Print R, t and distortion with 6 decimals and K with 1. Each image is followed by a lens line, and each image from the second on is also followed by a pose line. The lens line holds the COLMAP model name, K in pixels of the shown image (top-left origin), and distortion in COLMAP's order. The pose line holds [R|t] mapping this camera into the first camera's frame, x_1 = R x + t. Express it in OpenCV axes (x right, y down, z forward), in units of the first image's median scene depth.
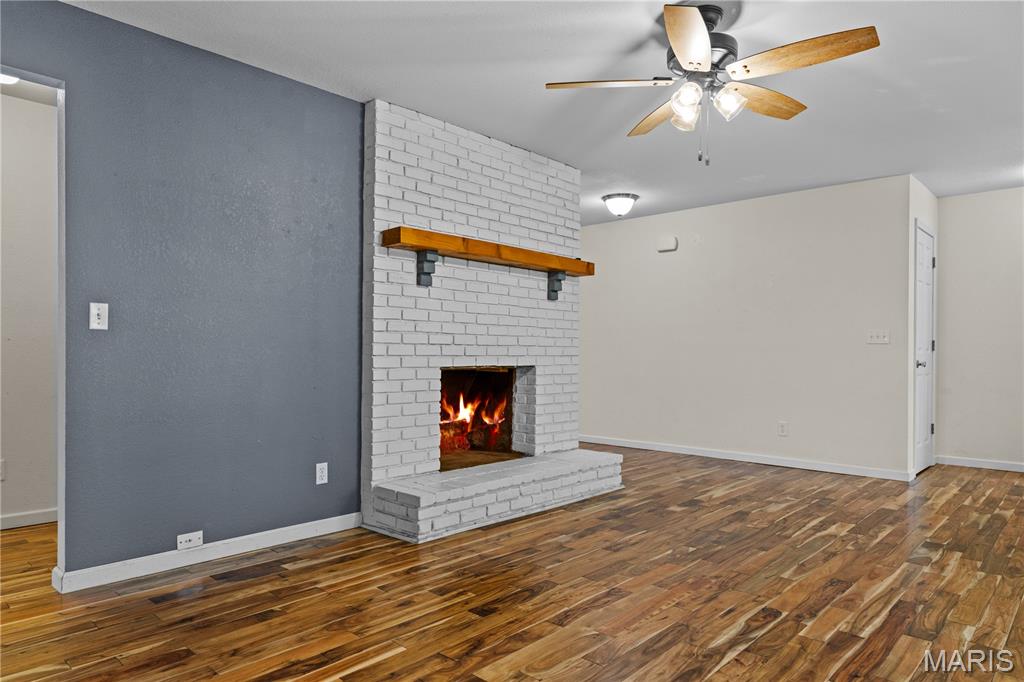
lens RADIAL K [[623.5, 0, 513.1], [0, 623.5, 343.6], [0, 0, 1]] dist [0.013062, -0.000226]
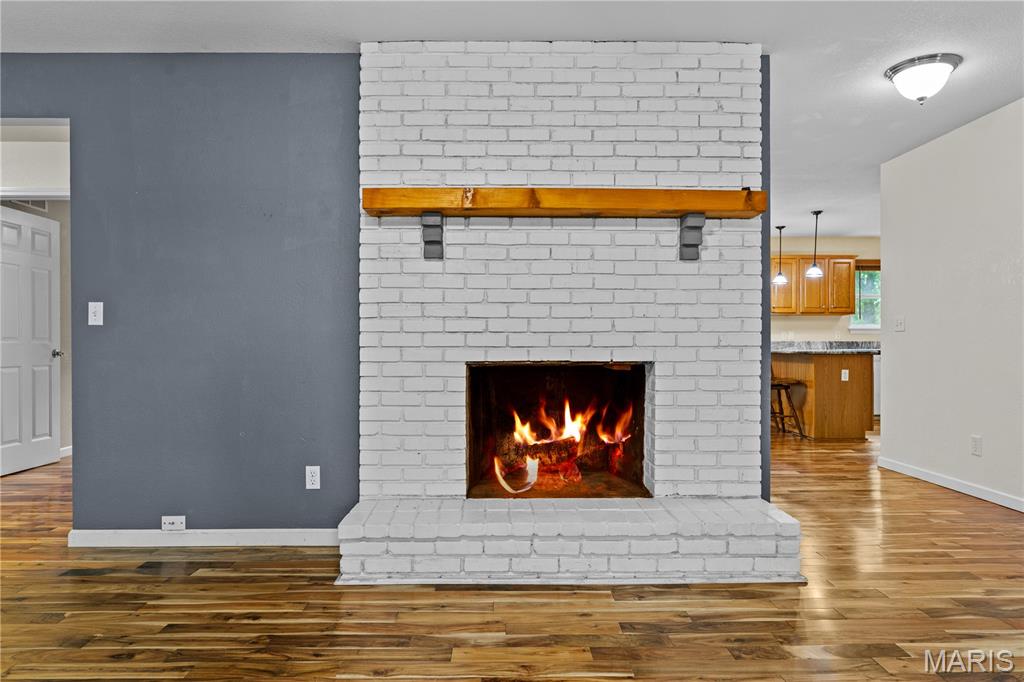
lens RADIAL K [[623.5, 0, 508.0], [0, 623.5, 340.7], [0, 0, 1]] dist [0.013062, -0.000226]
pose [[0.696216, -0.011902, -0.717734, 0.487204], [0.015518, 0.999878, -0.001528, 0.013783], [0.717665, -0.010074, 0.696316, 0.516932]]
